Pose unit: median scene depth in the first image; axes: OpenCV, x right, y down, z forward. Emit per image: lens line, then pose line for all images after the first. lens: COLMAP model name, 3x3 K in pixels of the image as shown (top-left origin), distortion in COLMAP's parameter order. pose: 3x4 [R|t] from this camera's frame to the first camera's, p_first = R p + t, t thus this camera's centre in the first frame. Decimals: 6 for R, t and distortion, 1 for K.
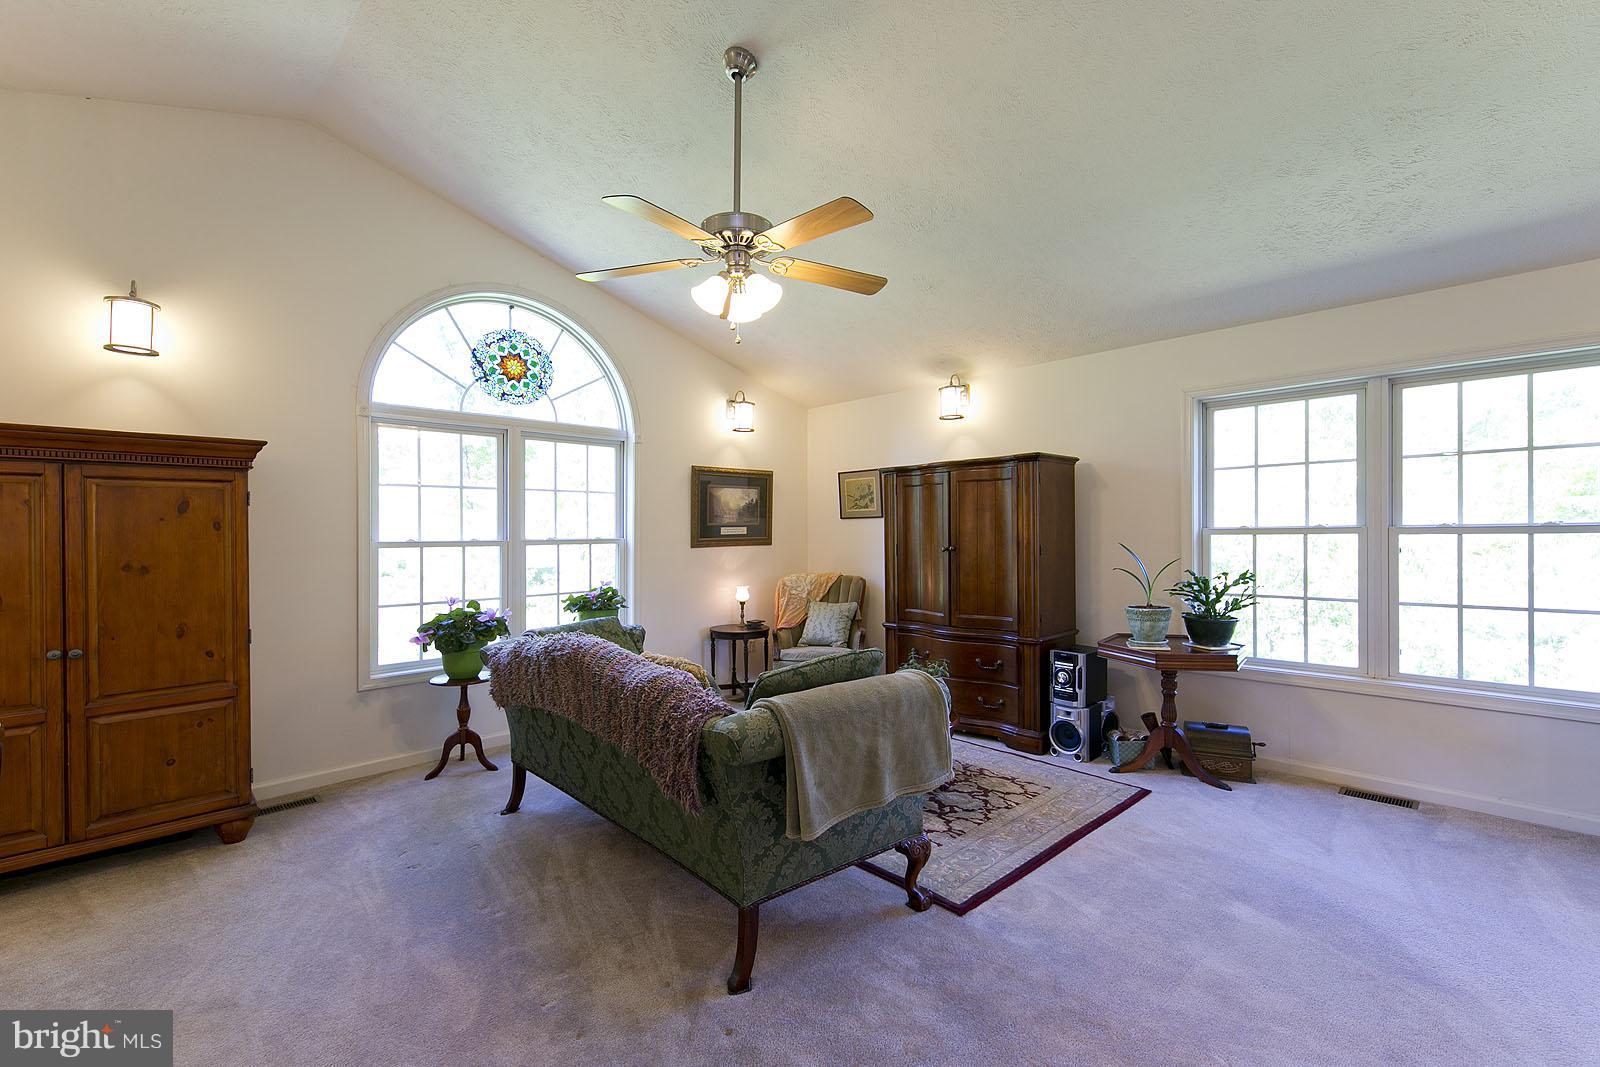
lens RADIAL K [[695.5, 0, 832.7], [0, 695.5, 535.7], [0, 0, 1]] dist [-0.009593, -0.000478]
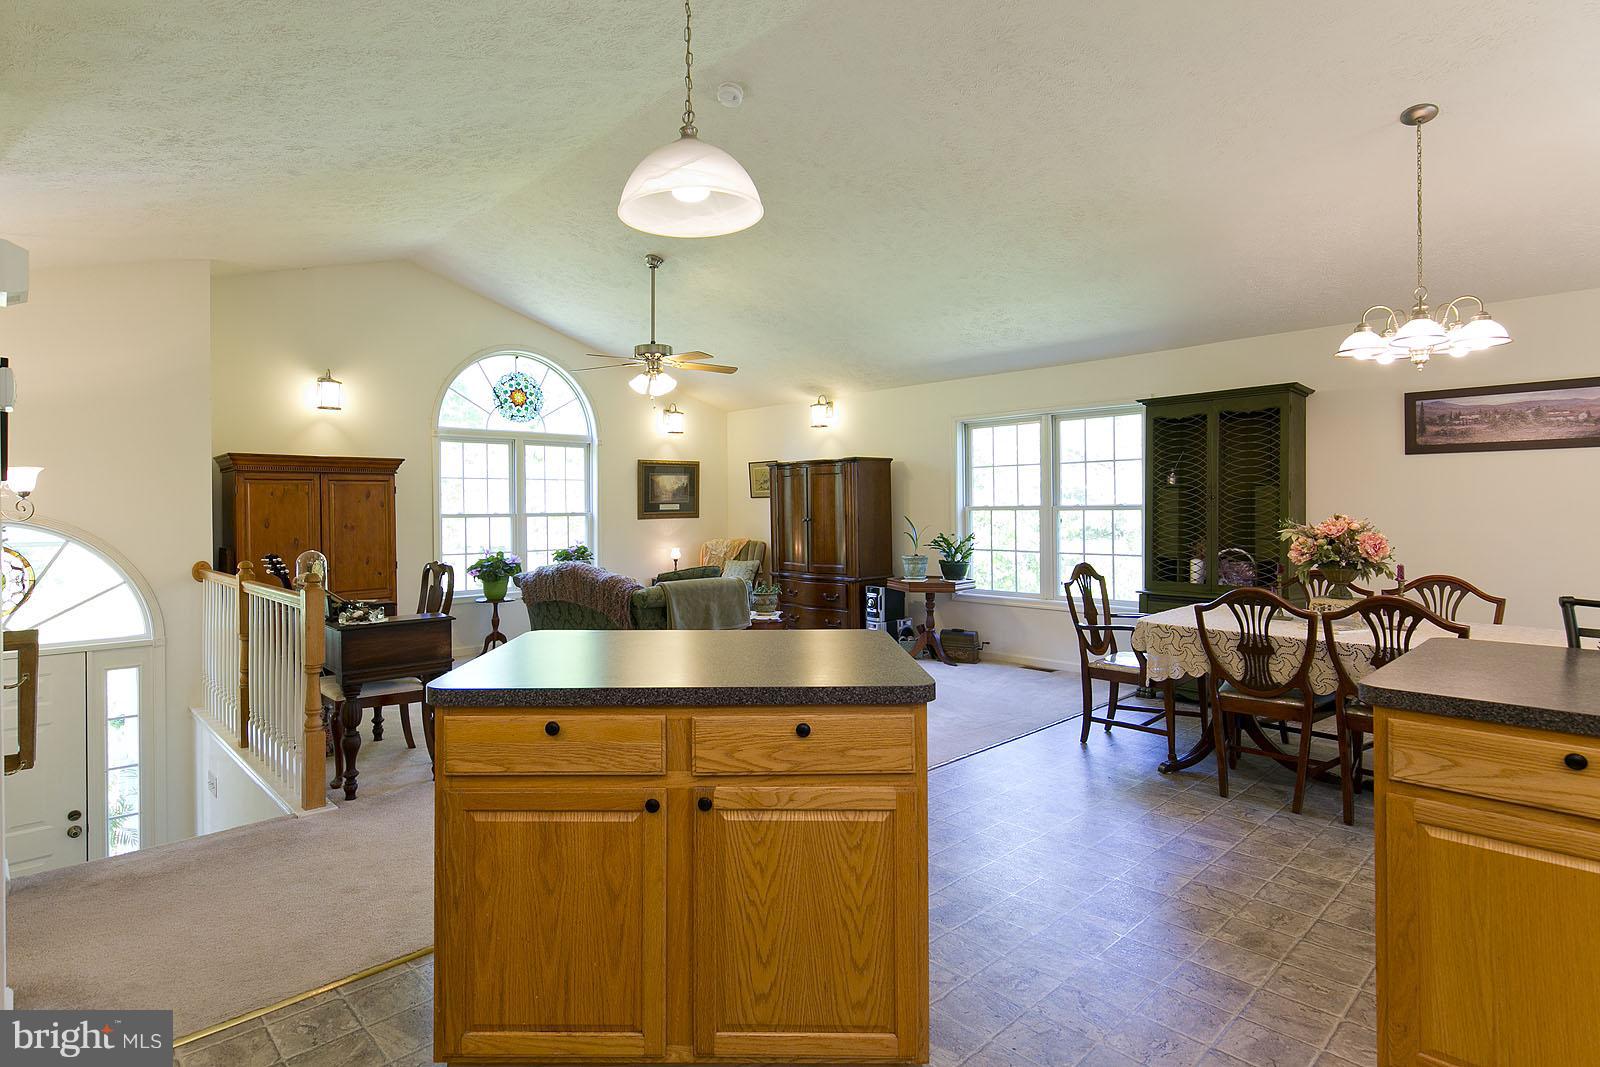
lens RADIAL K [[825.3, 0, 749.1], [0, 825.3, 554.8], [0, 0, 1]] dist [-0.020825, 0.000170]
pose [[0.996219, 0.006809, -0.086611, 0.196493], [-0.002143, 0.998547, 0.053851, -0.001077], [0.086852, -0.053461, 0.994786, -0.761411]]
